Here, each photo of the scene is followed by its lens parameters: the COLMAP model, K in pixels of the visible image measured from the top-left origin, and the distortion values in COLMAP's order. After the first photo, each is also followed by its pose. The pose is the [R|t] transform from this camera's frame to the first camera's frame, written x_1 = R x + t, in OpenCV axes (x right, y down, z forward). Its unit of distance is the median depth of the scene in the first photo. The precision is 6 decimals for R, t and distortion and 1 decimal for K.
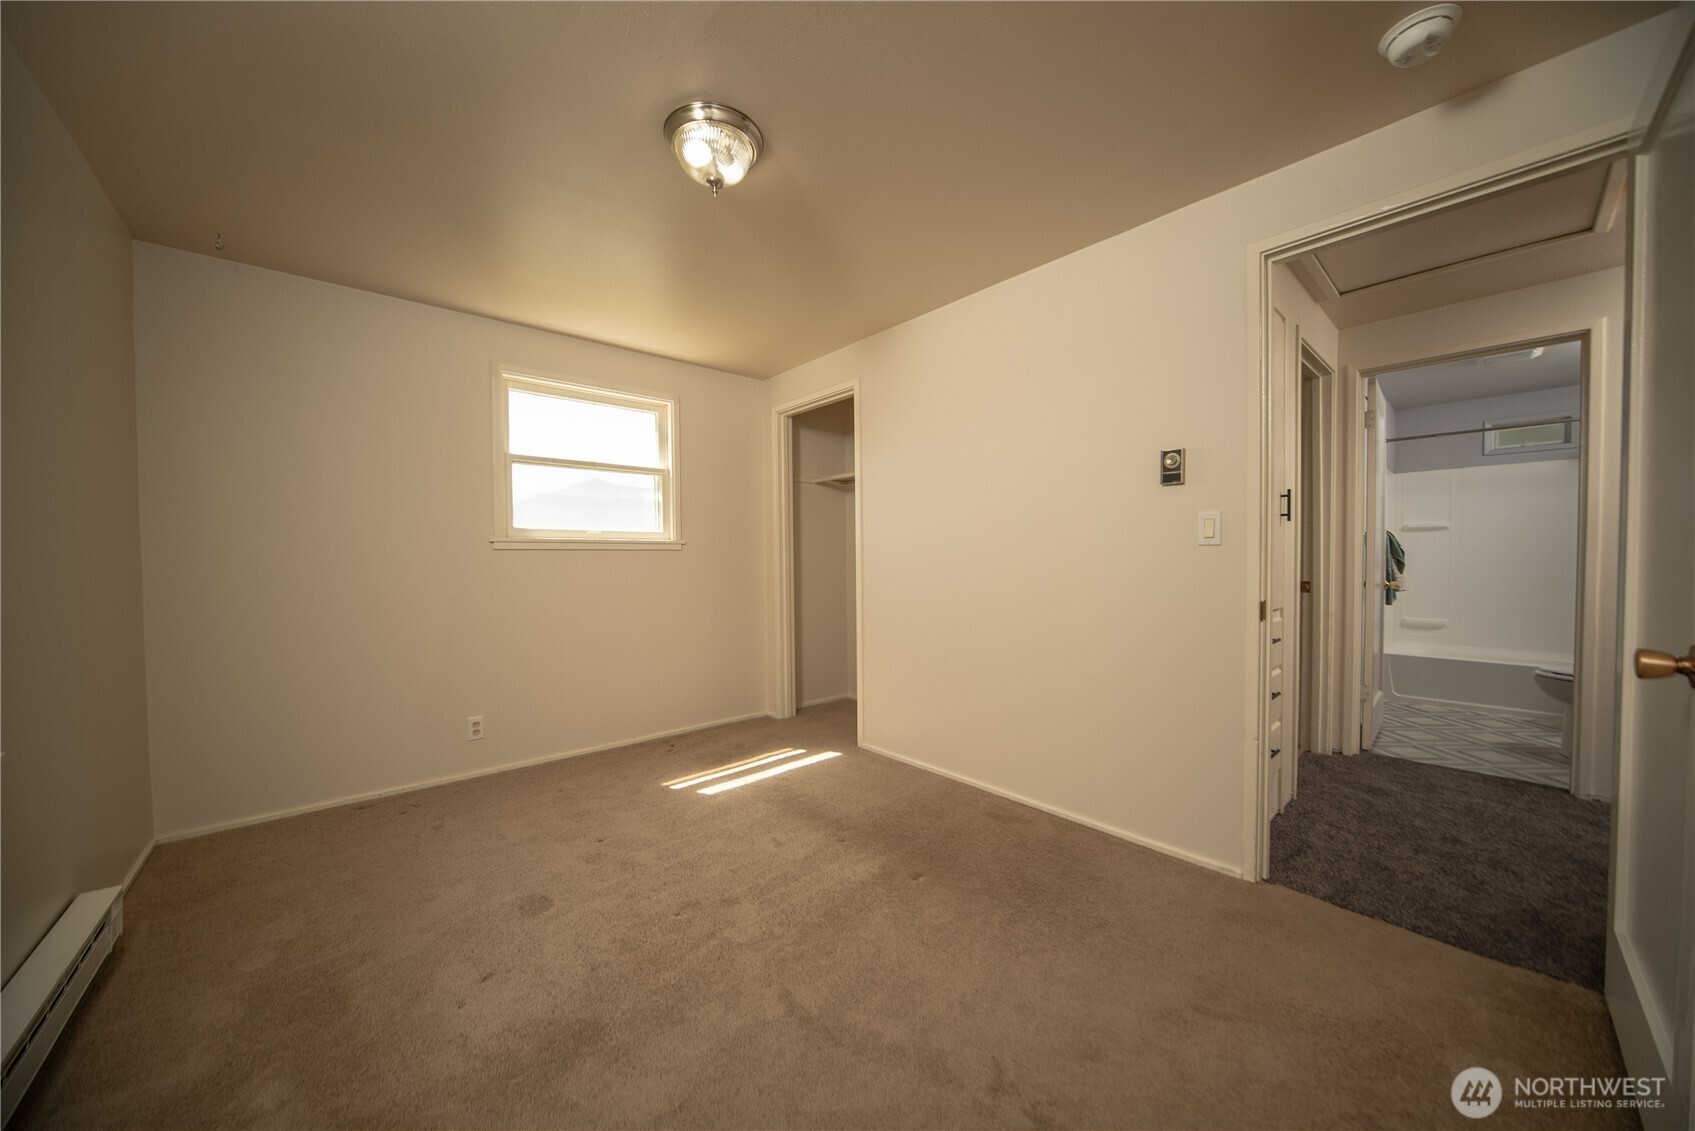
lens RADIAL K [[566.7, 0, 828.1], [0, 566.7, 574.9], [0, 0, 1]] dist [-0.015337, 0.001164]
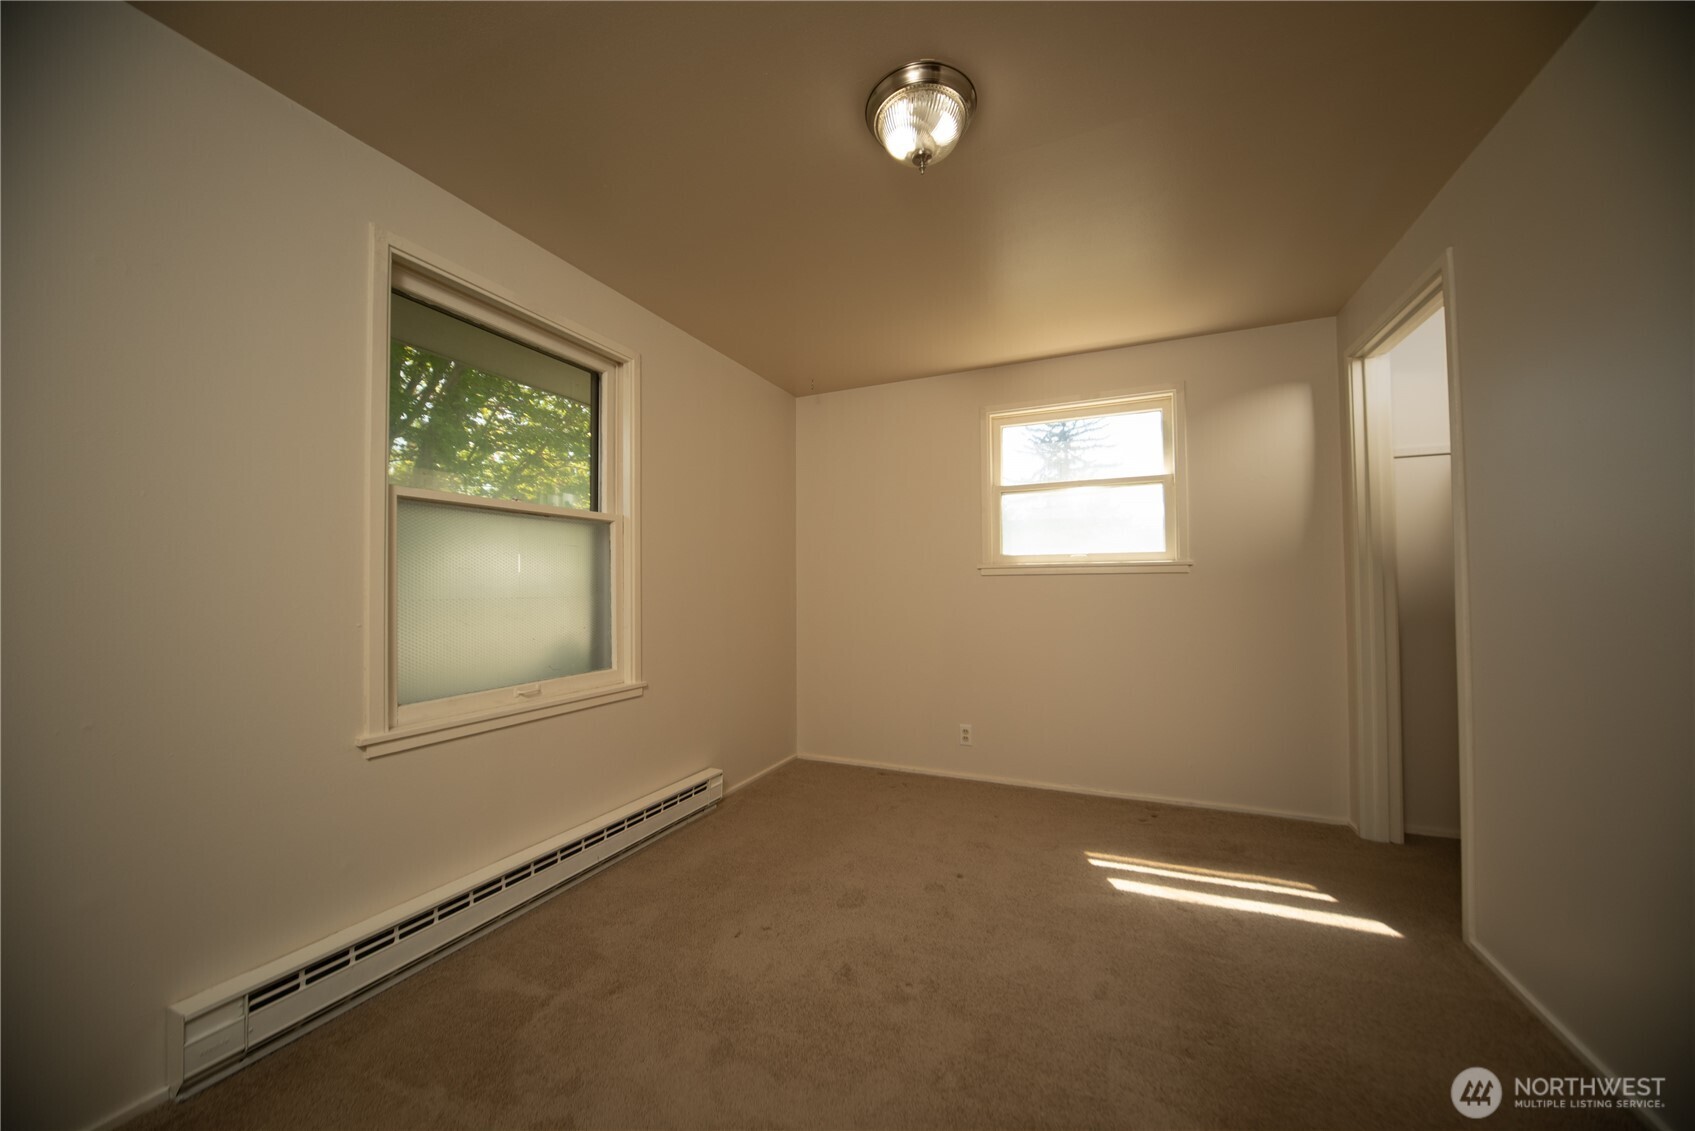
lens RADIAL K [[566.7, 0, 856.1], [0, 566.7, 575.9], [0, 0, 1]] dist [-0.015337, 0.001164]
pose [[0.448095, -0.016694, -0.893830, 0.276733], [-0.017717, 0.999463, -0.027549, -0.009638], [0.893810, 0.028181, 0.447559, 0.277682]]
